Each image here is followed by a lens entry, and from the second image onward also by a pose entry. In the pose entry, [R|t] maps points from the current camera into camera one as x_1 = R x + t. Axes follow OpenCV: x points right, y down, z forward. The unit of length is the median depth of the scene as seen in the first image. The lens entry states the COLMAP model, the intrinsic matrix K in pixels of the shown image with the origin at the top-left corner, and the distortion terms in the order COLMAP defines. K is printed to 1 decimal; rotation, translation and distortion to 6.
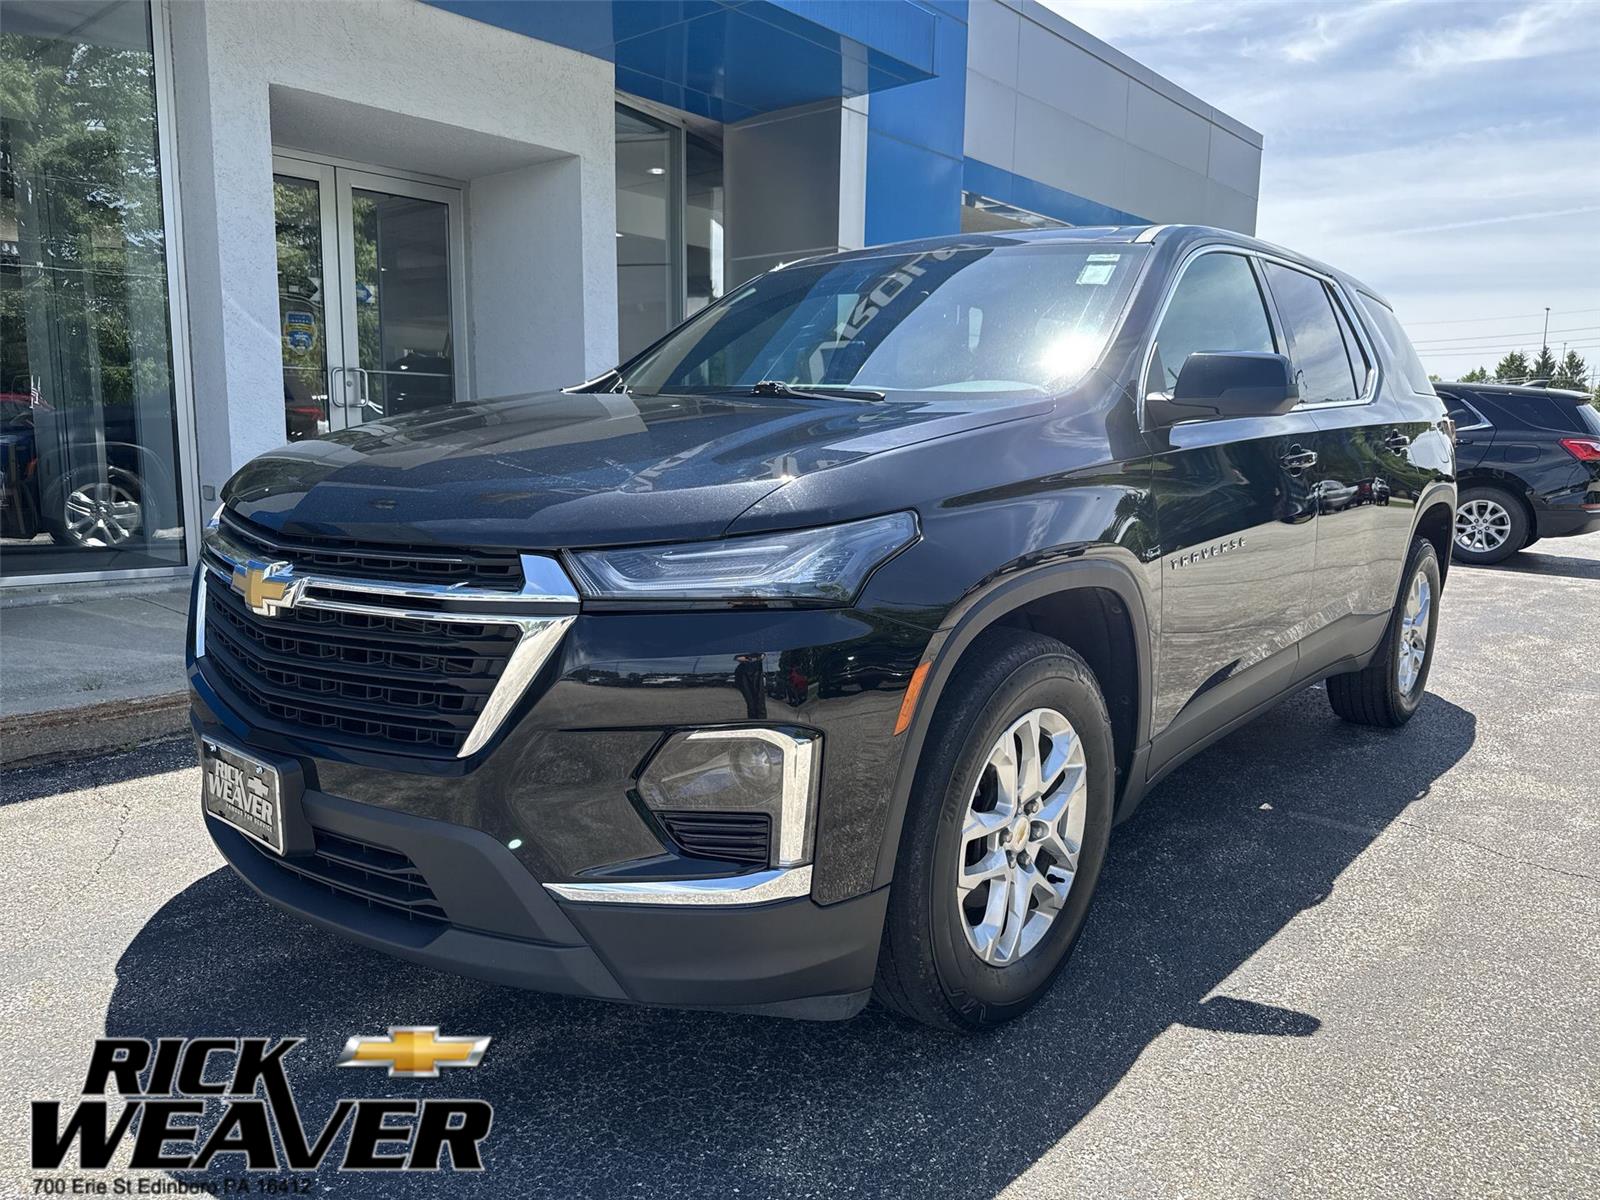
lens RADIAL K [[1145.4, 0, 806.7], [0, 1145.4, 590.0], [0, 0, 1]] dist [-0.004431, 0.001091]
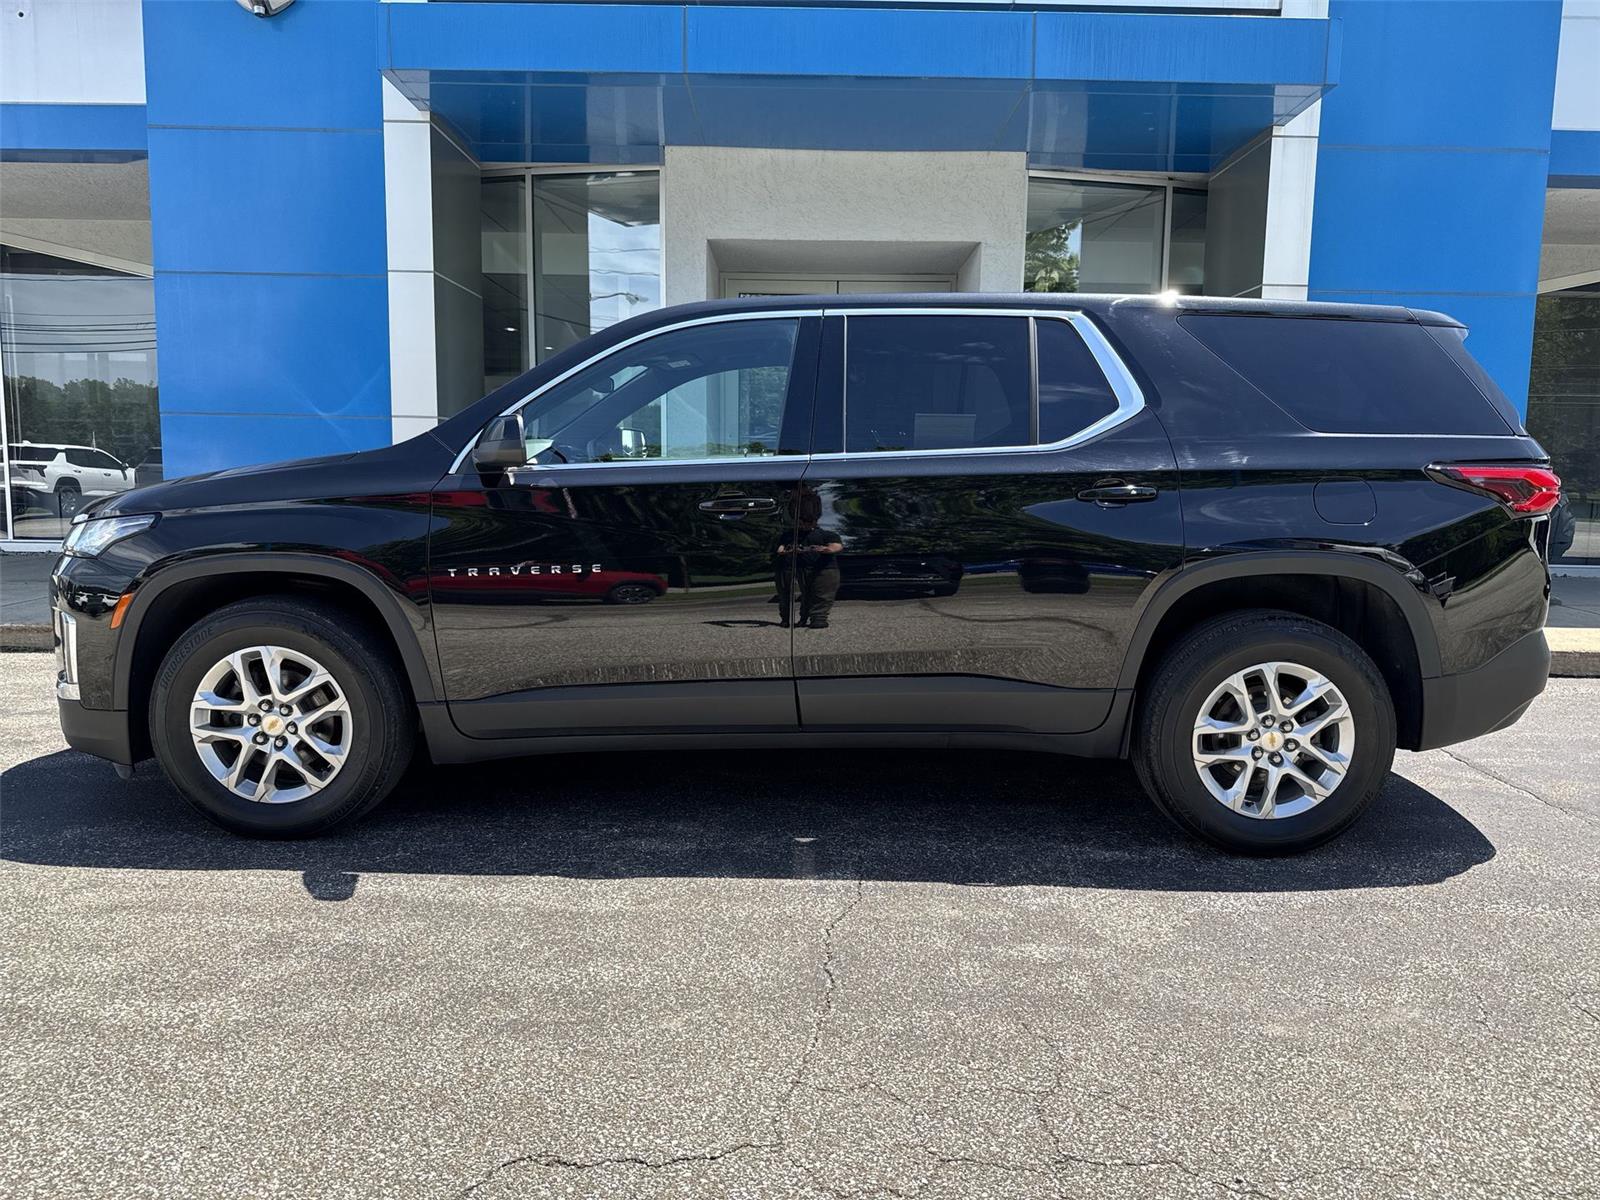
lens RADIAL K [[1135.1, 0, 801.9], [0, 1135.1, 639.4], [0, 0, 1]] dist [-0.002511, -0.002801]
pose [[0.646900, 0.104997, -0.755312, 1.797172], [-0.113899, 0.992669, 0.040442, -0.052251], [0.754021, 0.059867, 0.654117, 0.500133]]
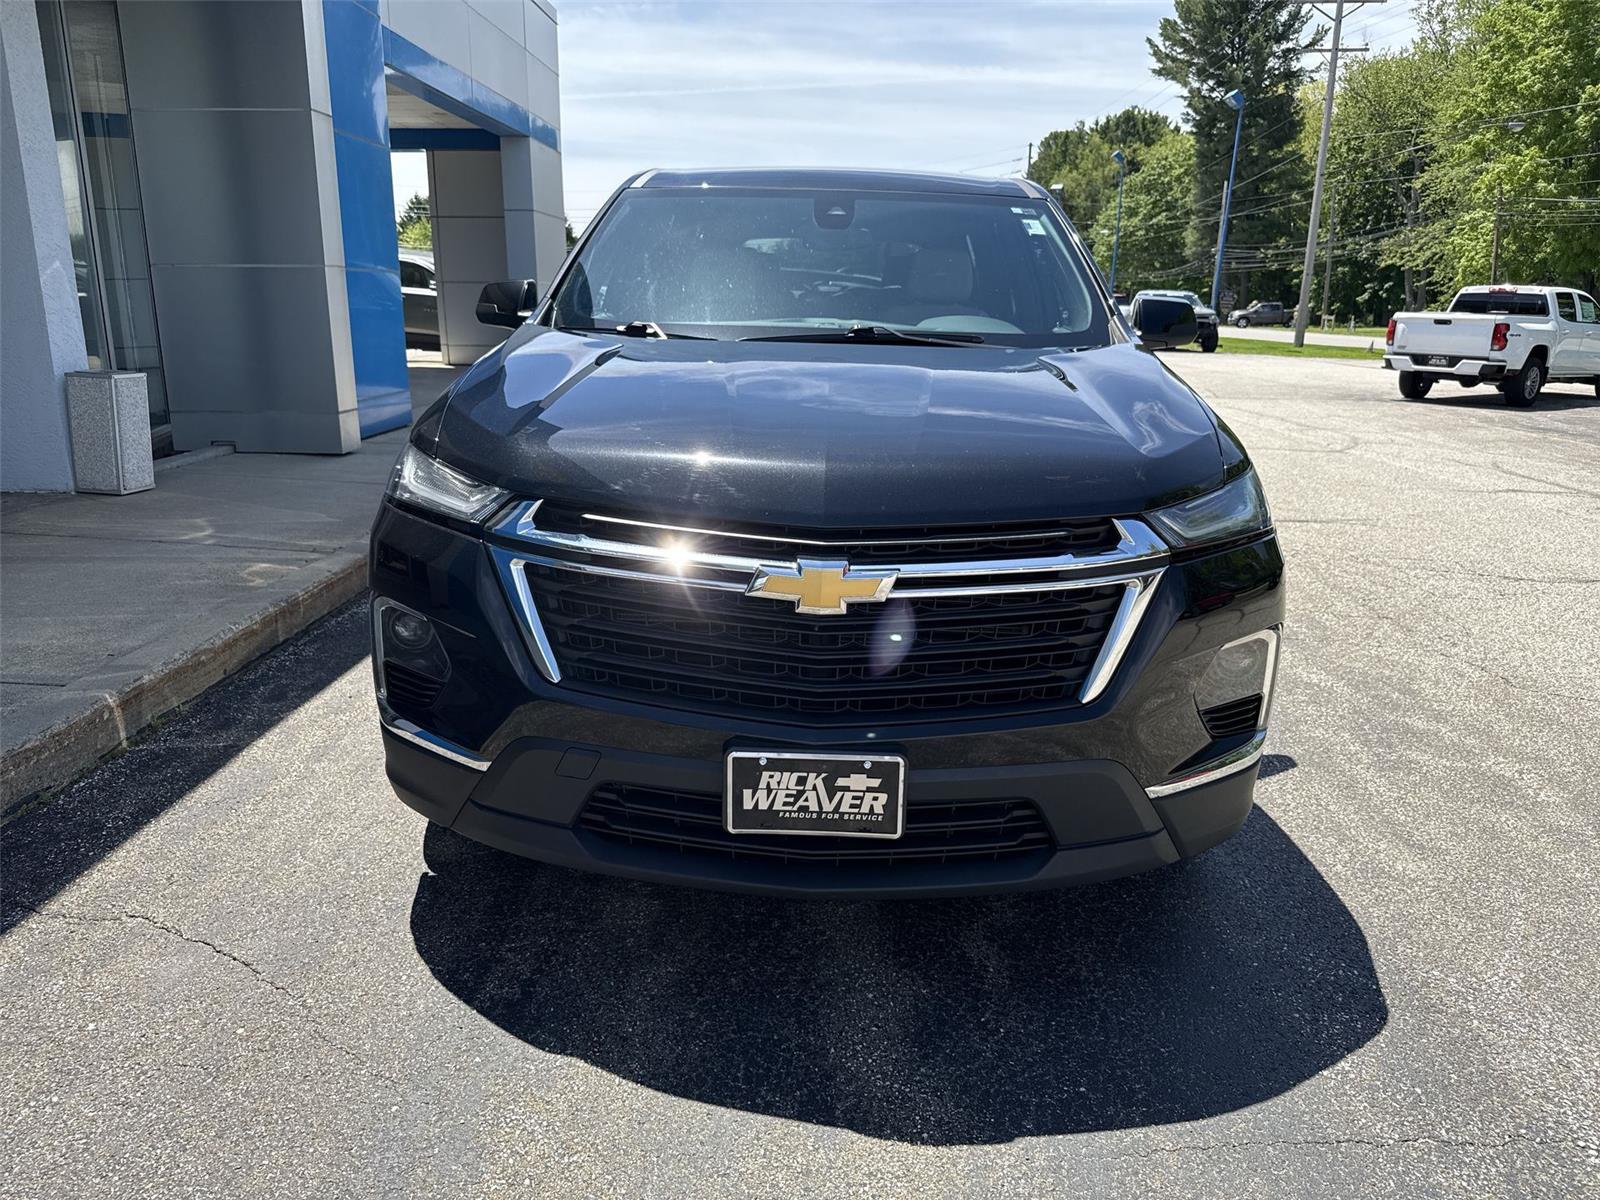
lens RADIAL K [[1134.5, 0, 800.0], [0, 1134.5, 600.0], [0, 0, 1]] dist [0.006770, -0.001692]
pose [[0.783382, -0.170418, 0.597720, -0.911647], [0.093304, 0.983023, 0.157987, -0.123648], [-0.614497, -0.067995, 0.785984, 0.226075]]
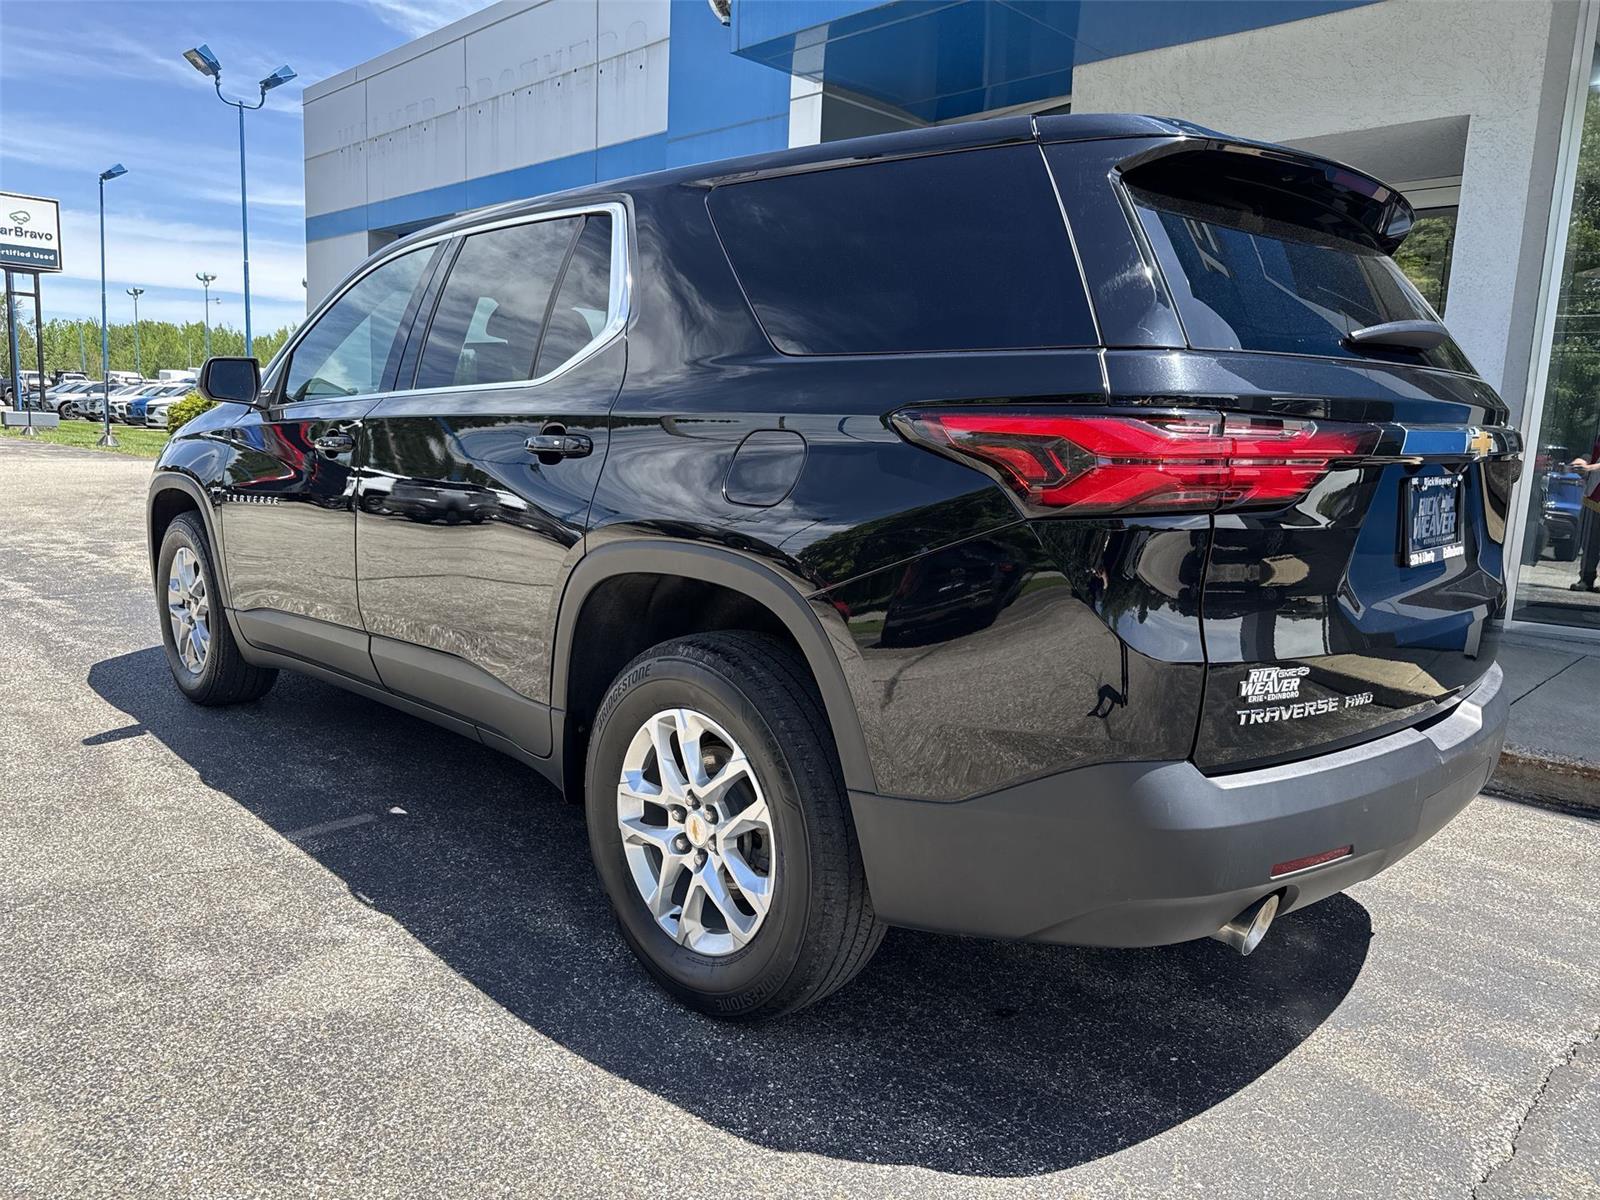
lens RADIAL K [[1135.1, 0, 801.9], [0, 1135.1, 639.4], [0, 0, 1]] dist [-0.002511, -0.002801]
pose [[-0.094599, 0.149763, -0.984186, 2.001102], [-0.192460, 0.967217, 0.165680, -0.270449], [0.976734, 0.205090, -0.062674, 2.118263]]
